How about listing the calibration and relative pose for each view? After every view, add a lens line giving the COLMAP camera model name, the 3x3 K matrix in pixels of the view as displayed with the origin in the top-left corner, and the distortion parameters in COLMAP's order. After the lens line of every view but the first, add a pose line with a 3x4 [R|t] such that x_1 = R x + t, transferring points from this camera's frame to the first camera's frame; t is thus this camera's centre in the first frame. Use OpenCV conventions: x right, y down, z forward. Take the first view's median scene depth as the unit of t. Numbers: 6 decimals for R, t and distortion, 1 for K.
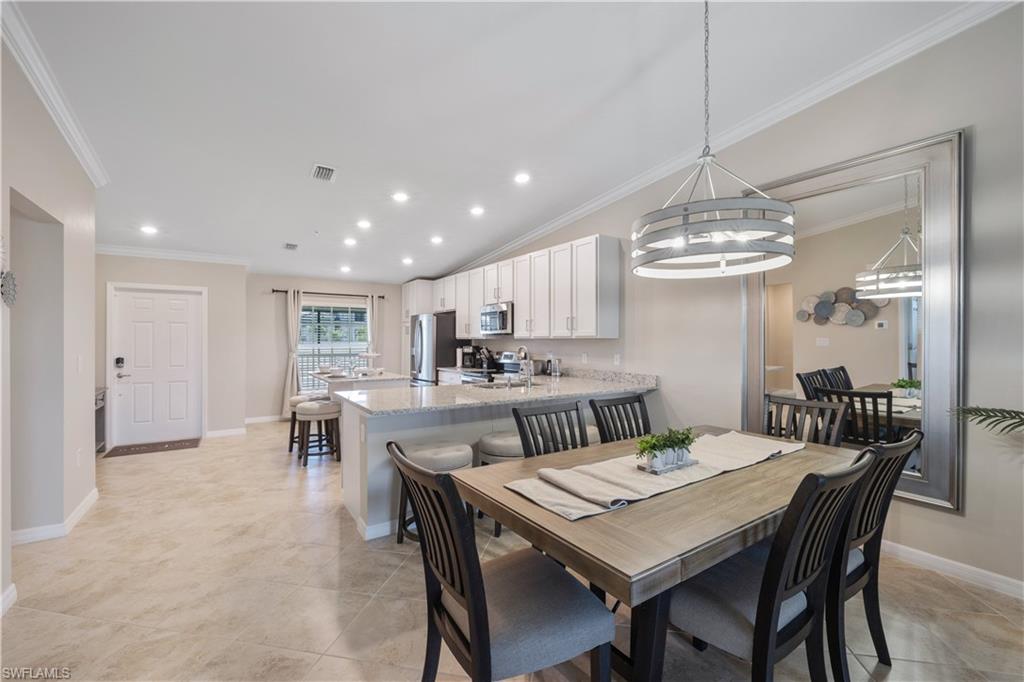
lens RADIAL K [[431.8, 0, 512.1], [0, 431.8, 336.8], [0, 0, 1]] dist [0.000991, -0.000231]
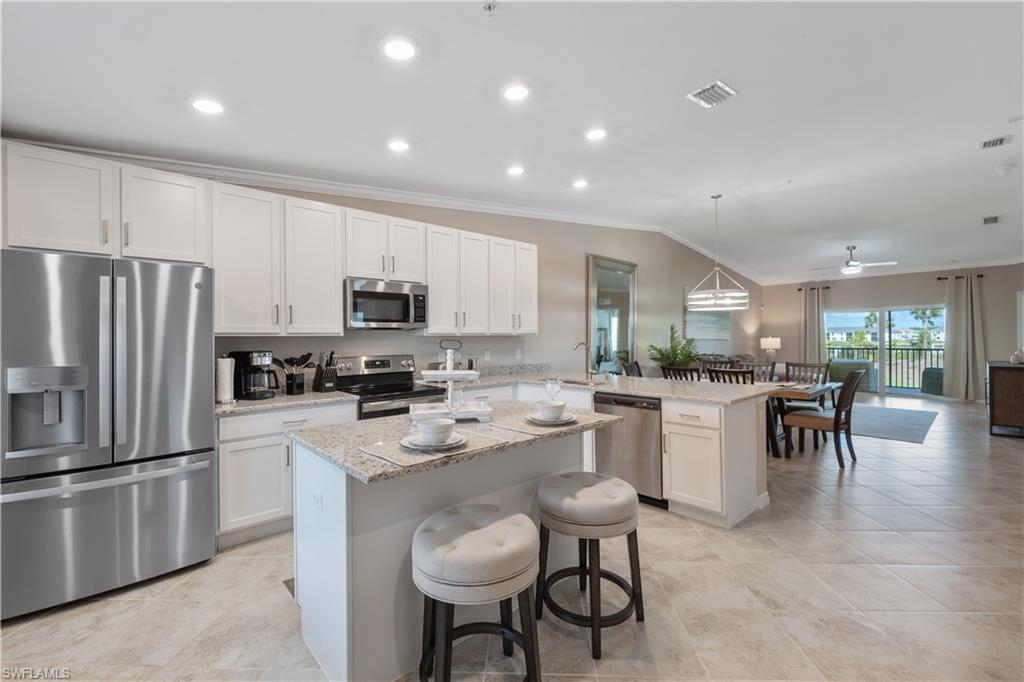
lens RADIAL K [[431.8, 0, 512.1], [0, 431.8, 336.8], [0, 0, 1]] dist [0.000991, -0.000231]
pose [[-0.152897, 0.001826, 0.988240, -0.737309], [-0.000584, 0.999998, -0.001938, 0.007205], [-0.988242, -0.000873, -0.152895, 0.981854]]
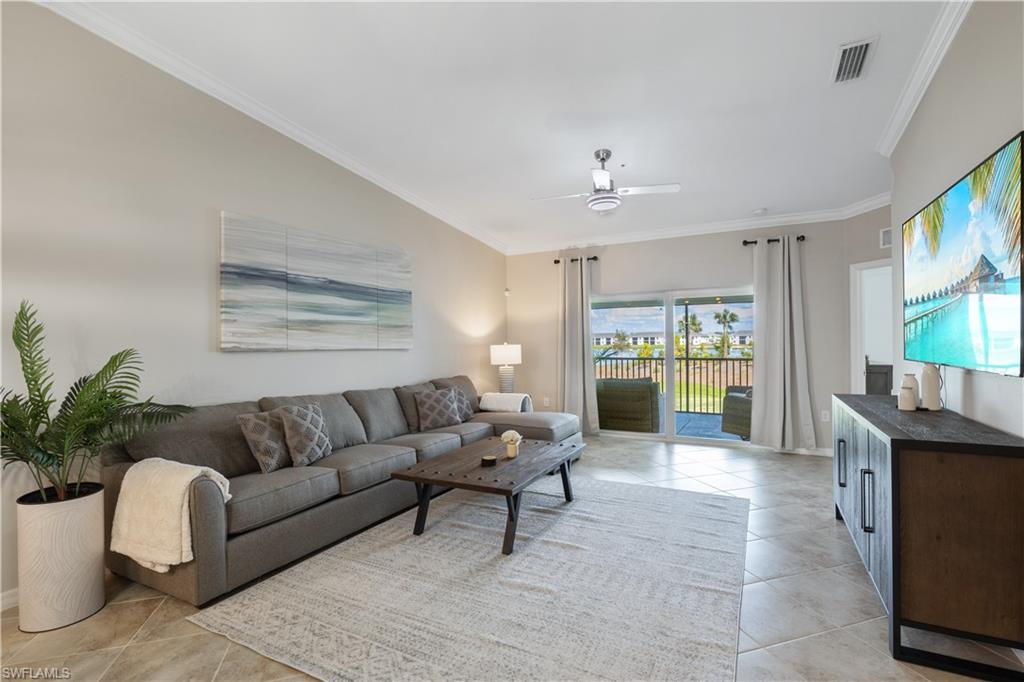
lens RADIAL K [[477.0, 0, 512.0], [0, 477.0, 341.0], [0, 0, 1]] dist [-0.000392, 0.000058]
pose [[-0.475310, 0.004014, 0.879809, -0.085730], [0.003514, 0.999990, -0.002663, 0.002087], [-0.879811, 0.001826, -0.475319, 0.137182]]
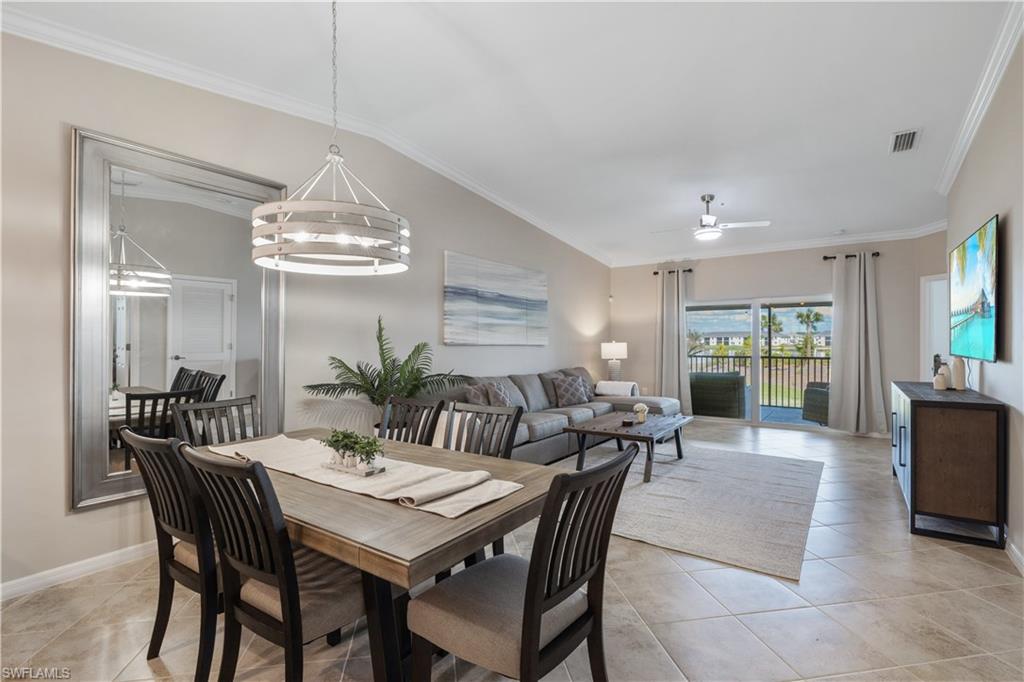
lens RADIAL K [[482.2, 0, 514.5], [0, 482.2, 342.7], [0, 0, 1]] dist [0.000225, 0.000353]
pose [[-0.359754, -0.004679, 0.933035, -0.279788], [-0.004549, 0.999984, 0.003261, 0.004821], [-0.933036, -0.003071, -0.359770, 0.381204]]
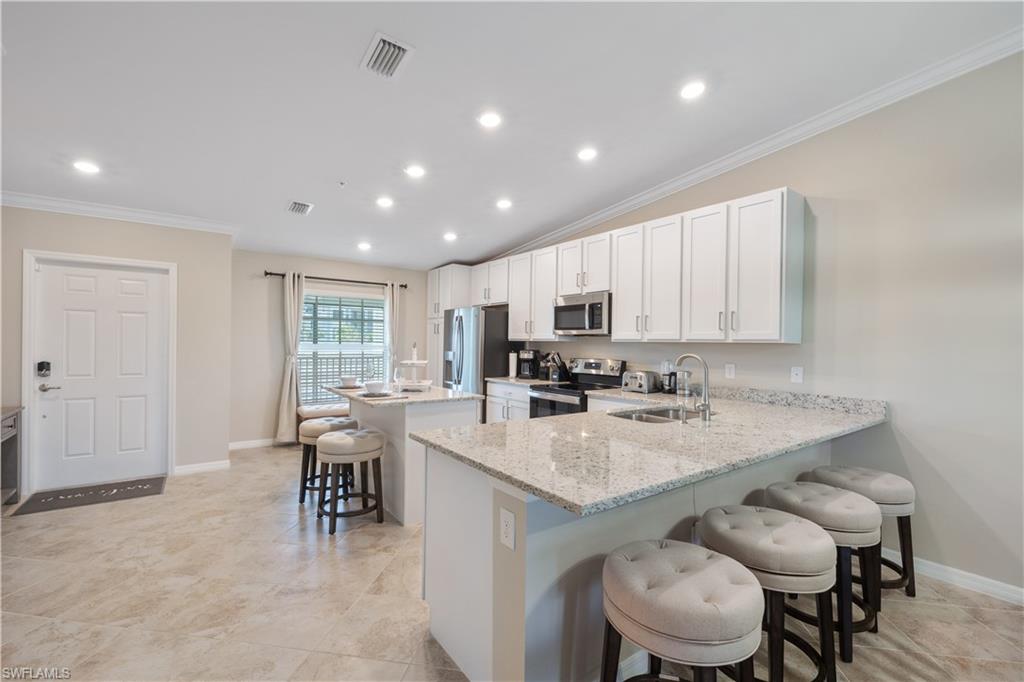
lens RADIAL K [[441.6, 0, 515.5], [0, 441.6, 343.0], [0, 0, 1]] dist [-0.001898, -0.000339]
pose [[0.998714, 0.013364, 0.048897, -0.196015], [-0.013843, 0.999859, 0.009481, 0.001717], [-0.048763, -0.010146, 0.998759, 0.265182]]
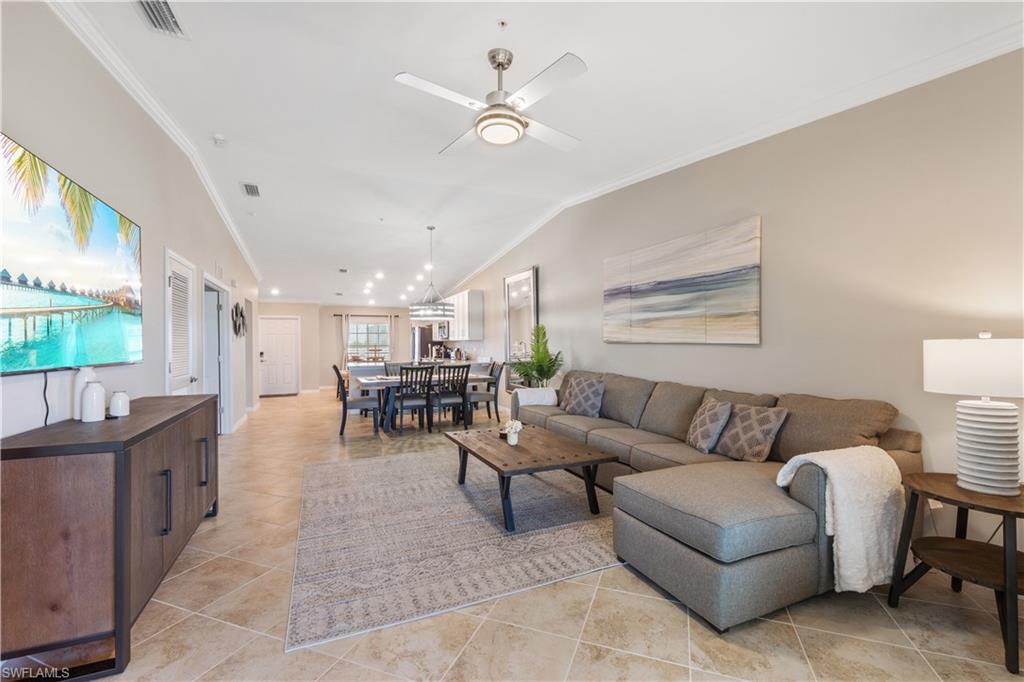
lens RADIAL K [[429.8, 0, 512.0], [0, 429.8, 341.0], [0, 0, 1]] dist [-0.001762, -0.000323]
pose [[0.985721, -0.009633, -0.168109, 0.585150], [0.009972, 0.999950, 0.001175, 0.006111], [0.168090, -0.002834, 0.985768, -0.783885]]
